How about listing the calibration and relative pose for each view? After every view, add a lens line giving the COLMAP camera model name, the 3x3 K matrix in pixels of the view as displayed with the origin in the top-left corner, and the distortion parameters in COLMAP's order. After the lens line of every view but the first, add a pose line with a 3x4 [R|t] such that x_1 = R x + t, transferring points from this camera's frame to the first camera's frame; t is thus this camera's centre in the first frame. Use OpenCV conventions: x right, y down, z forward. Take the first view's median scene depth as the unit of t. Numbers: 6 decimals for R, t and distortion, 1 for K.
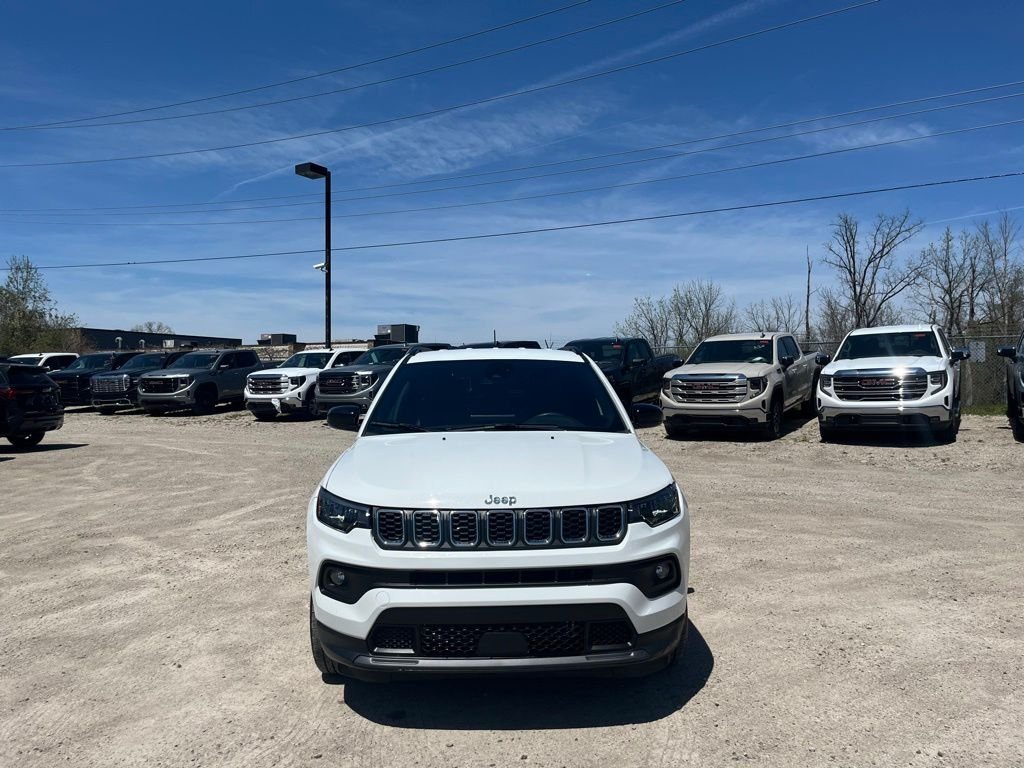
lens RADIAL K [[788.4, 0, 524.6], [0, 788.4, 375.8], [0, 0, 1]] dist [0.053337, -0.053839]
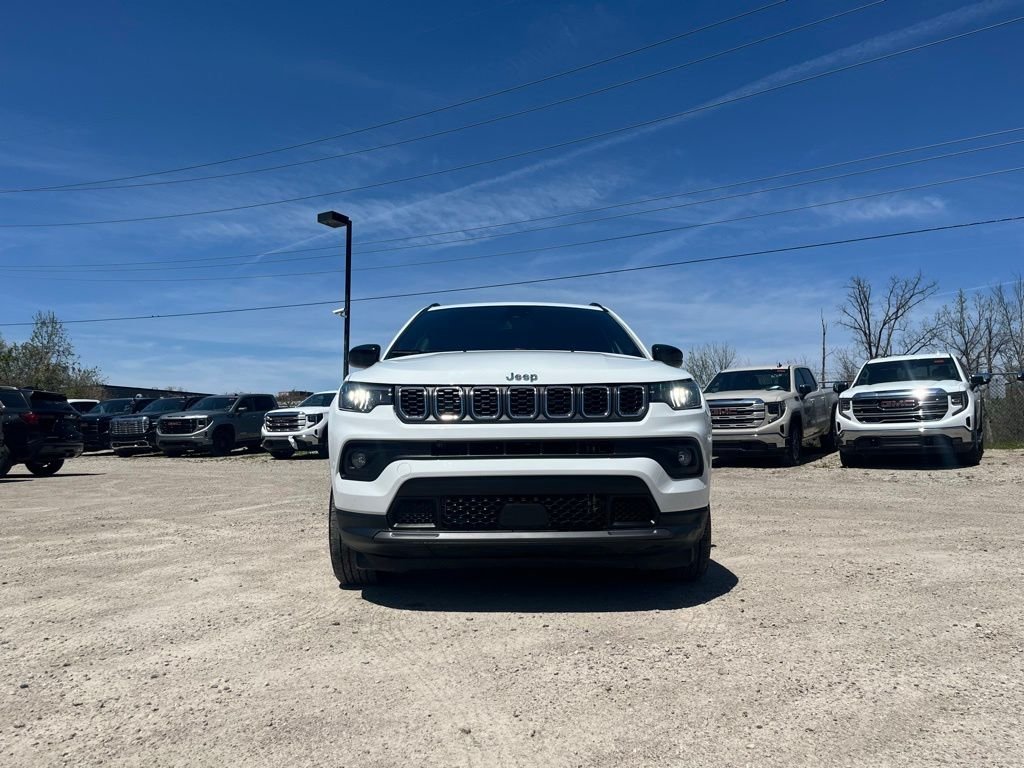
lens RADIAL K [[788.4, 0, 527.7], [0, 788.4, 385.4], [0, 0, 1]] dist [0.053337, -0.053839]
pose [[0.999873, 0.004020, -0.015437, -0.001662], [-0.005370, 0.996066, -0.088448, 0.052167], [0.015021, 0.088519, 0.995961, 0.000669]]
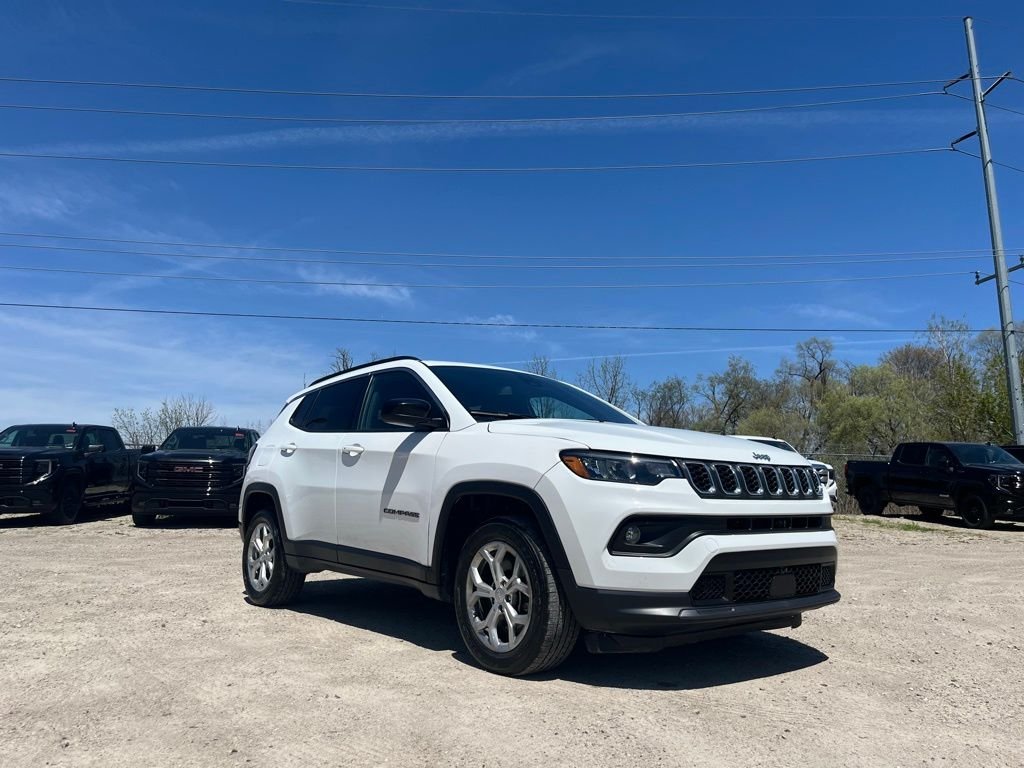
lens RADIAL K [[788.4, 0, 520.2], [0, 788.4, 375.5], [0, 0, 1]] dist [0.053337, -0.053839]
pose [[0.776779, 0.115599, 0.619073, -0.201496], [-0.006525, 0.984434, -0.175636, 0.049218], [-0.629740, 0.132391, 0.765441, 0.070707]]
